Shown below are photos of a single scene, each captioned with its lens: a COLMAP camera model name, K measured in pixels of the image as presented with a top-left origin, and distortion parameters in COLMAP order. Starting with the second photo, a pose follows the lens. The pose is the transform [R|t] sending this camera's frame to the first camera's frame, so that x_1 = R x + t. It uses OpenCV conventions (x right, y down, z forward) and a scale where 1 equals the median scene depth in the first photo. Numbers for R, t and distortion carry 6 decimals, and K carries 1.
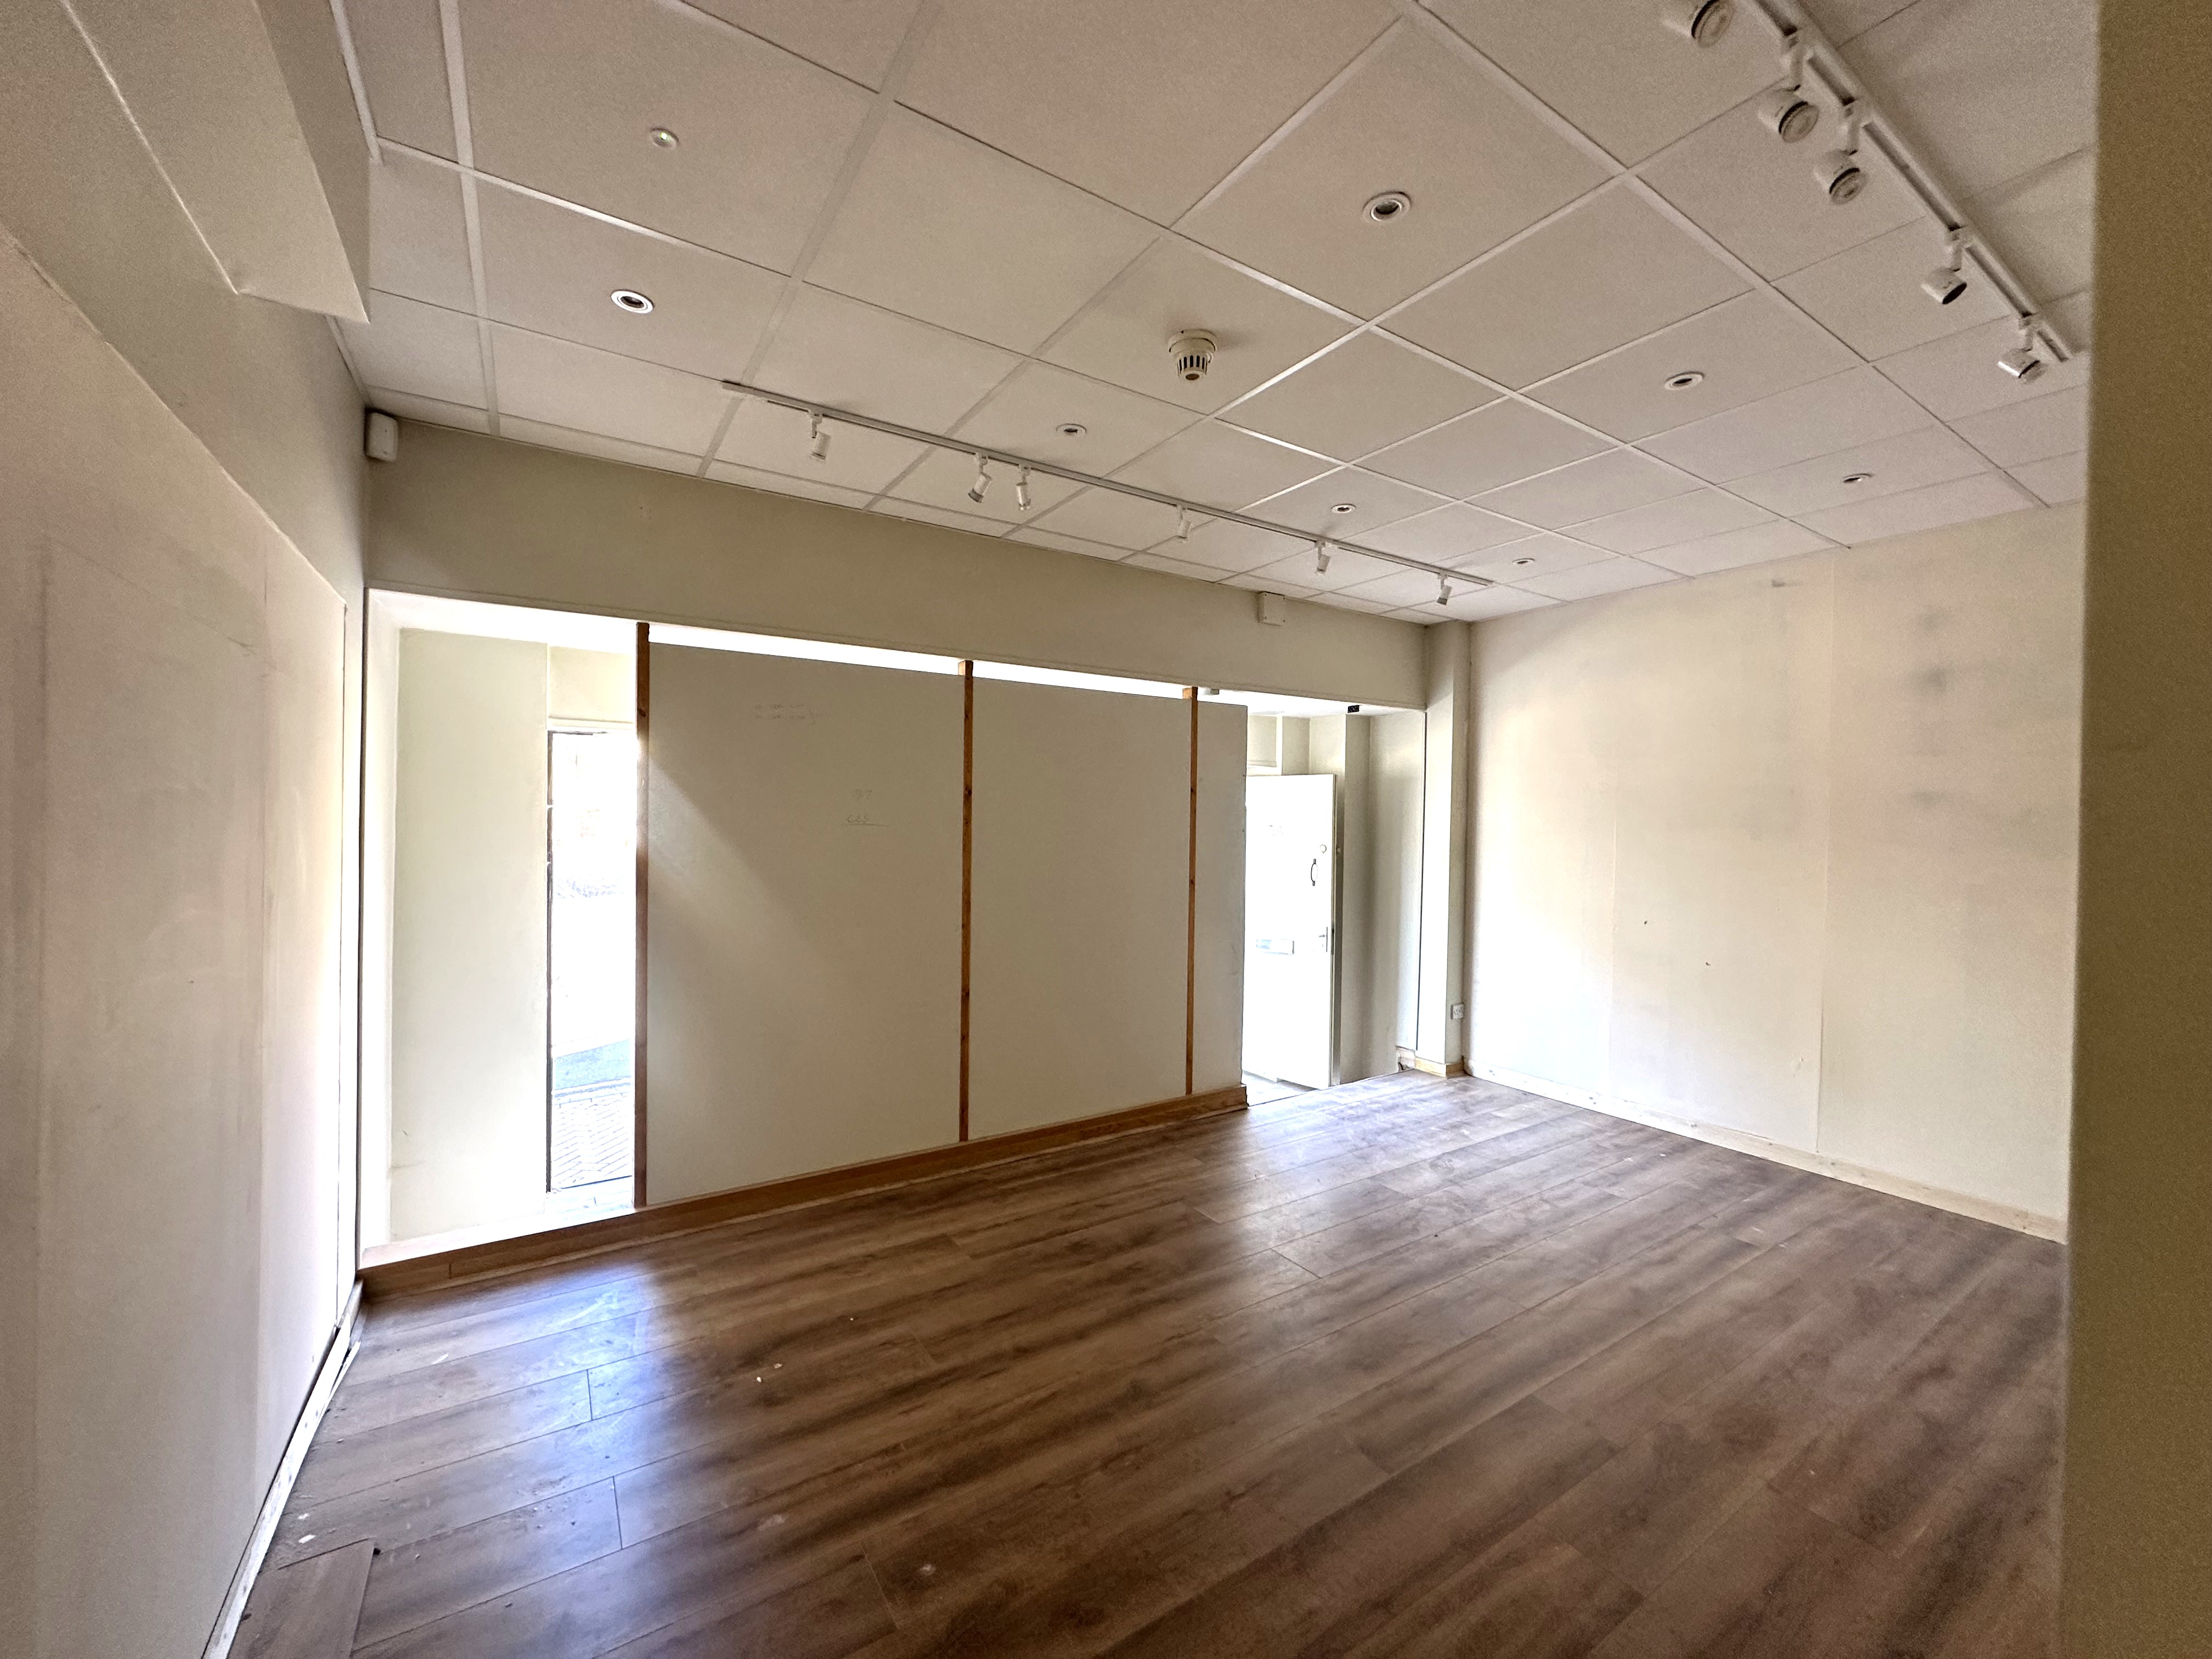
lens RADIAL K [[884.8, 0, 1106.2], [0, 884.8, 830.4], [0, 0, 1]] dist [-0.001110, 0.000243]
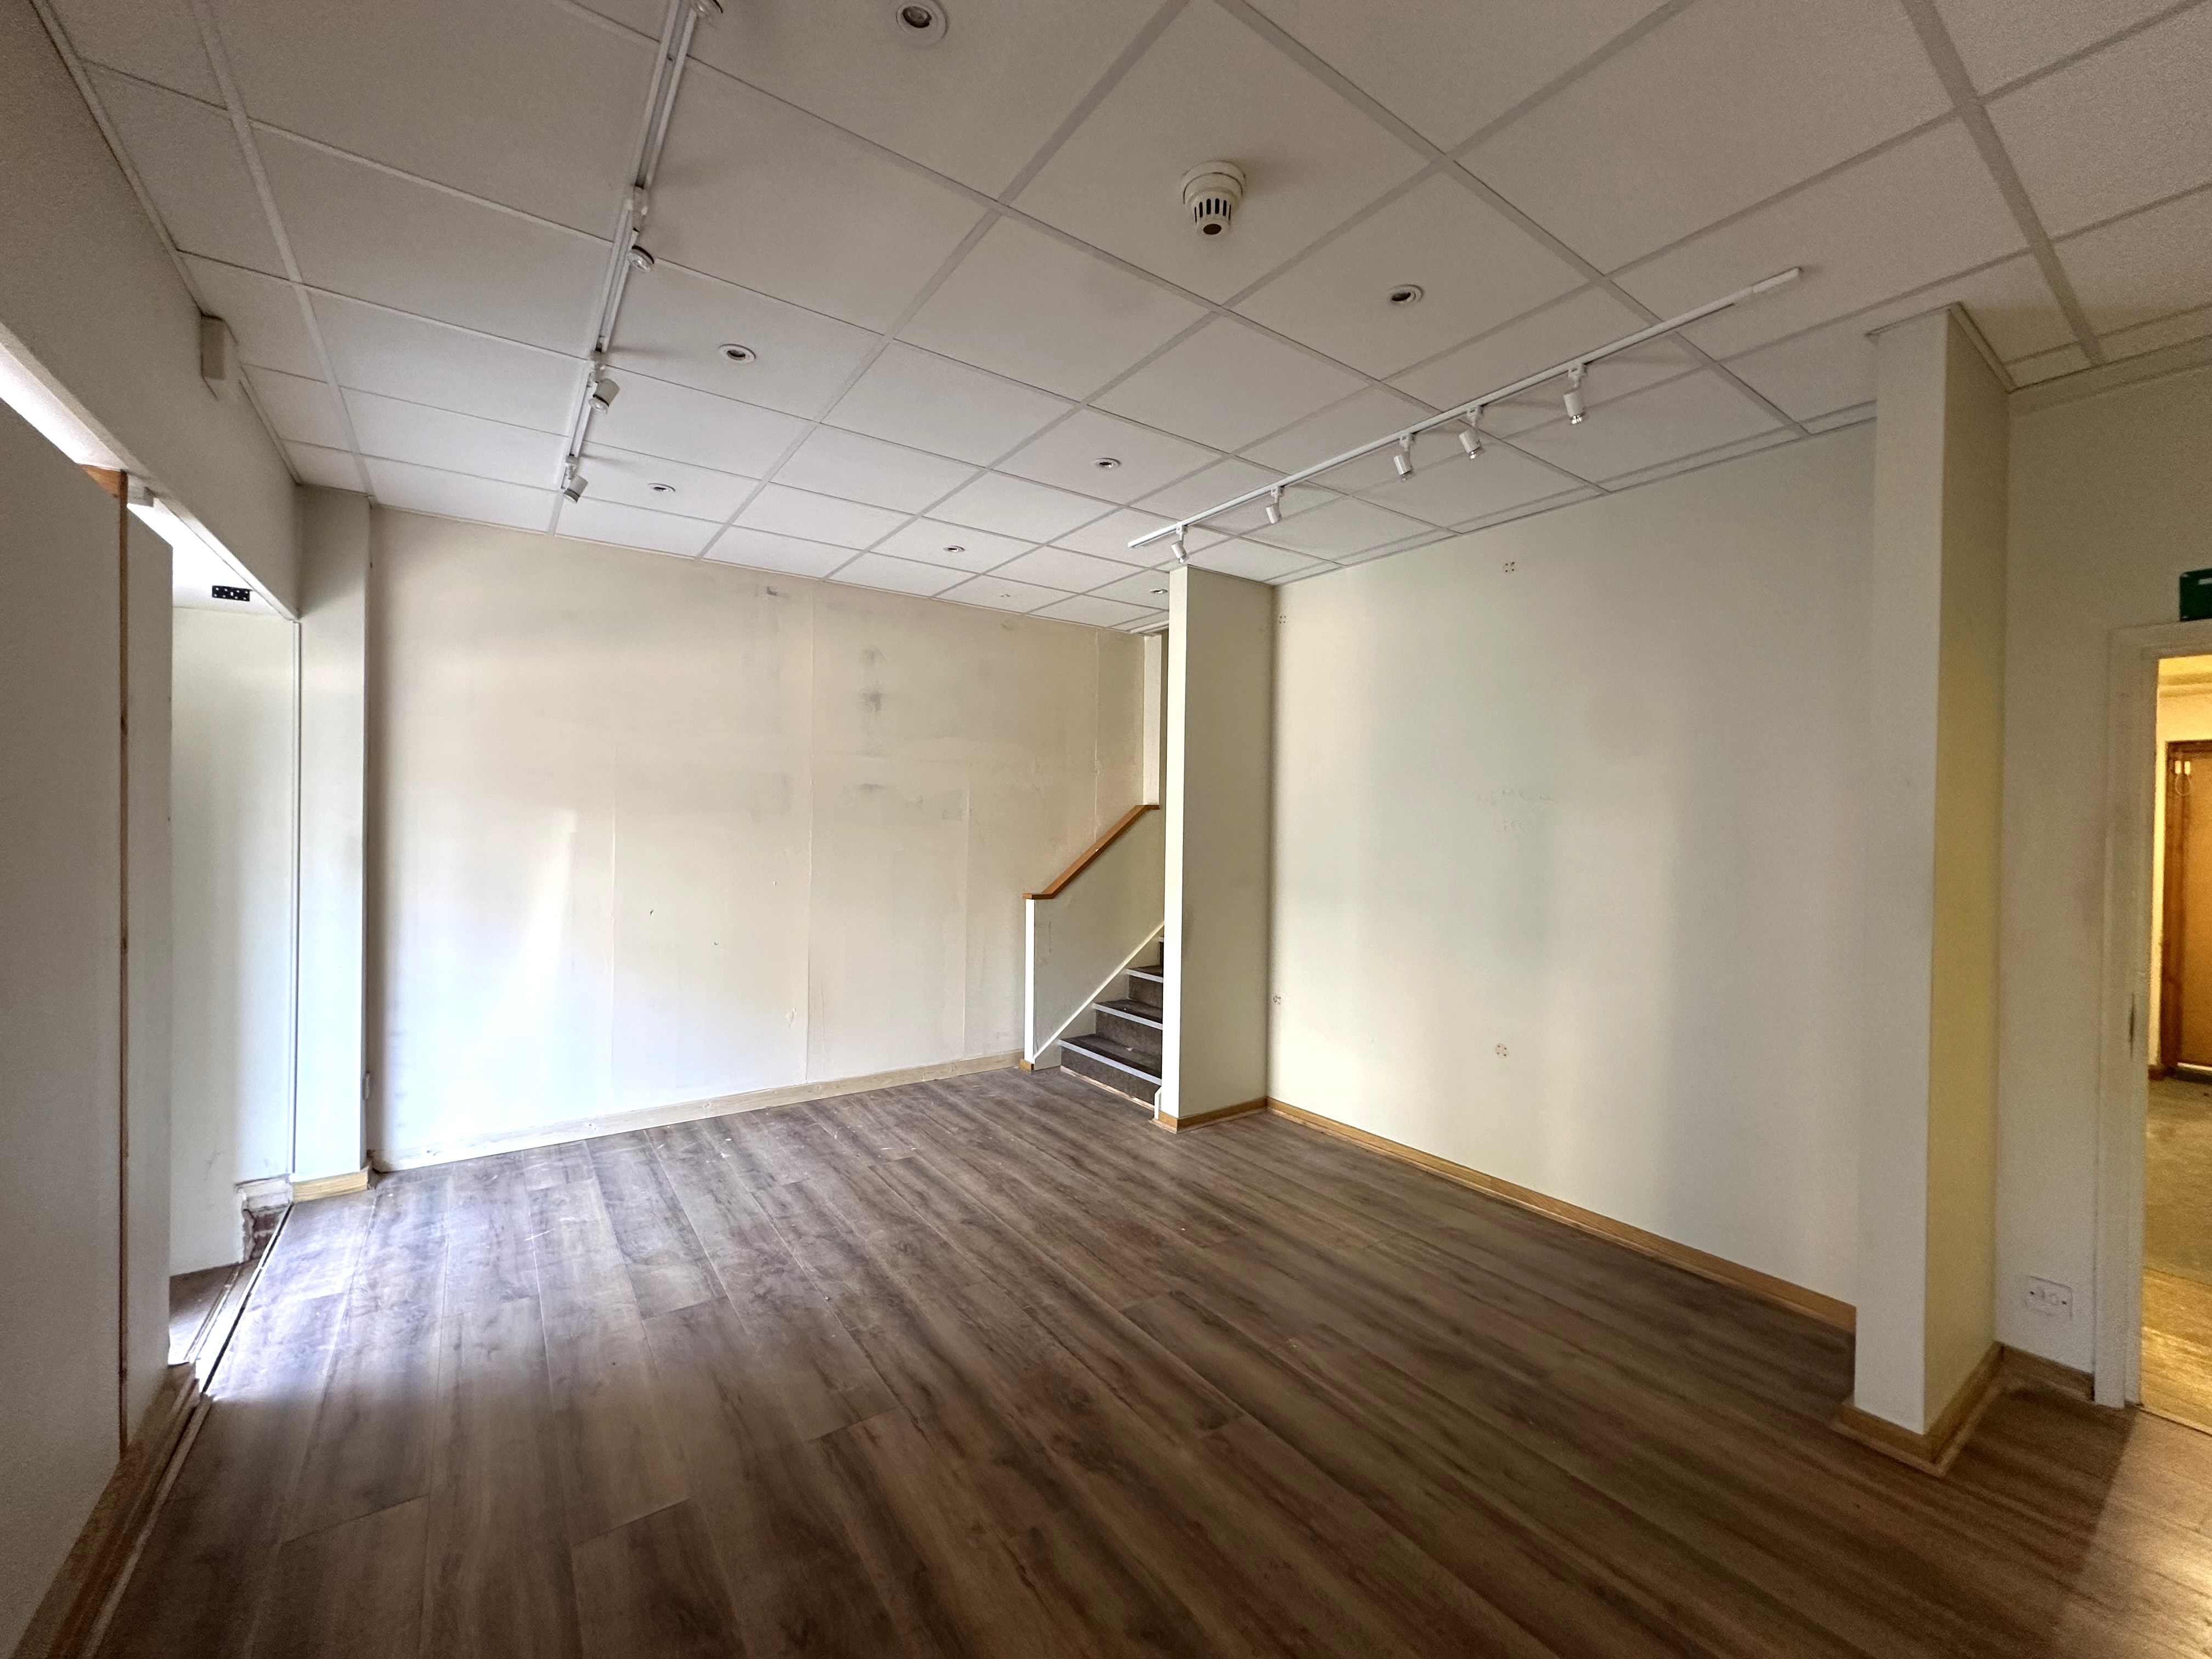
lens RADIAL K [[884.8, 0, 1105.7], [0, 884.8, 822.0], [0, 0, 1]] dist [-0.001110, 0.000243]
pose [[-0.039015, -0.018242, 0.999072, -0.397206], [0.001984, 0.999830, 0.018333, -0.006762], [-0.999237, 0.002698, -0.038972, 0.656244]]
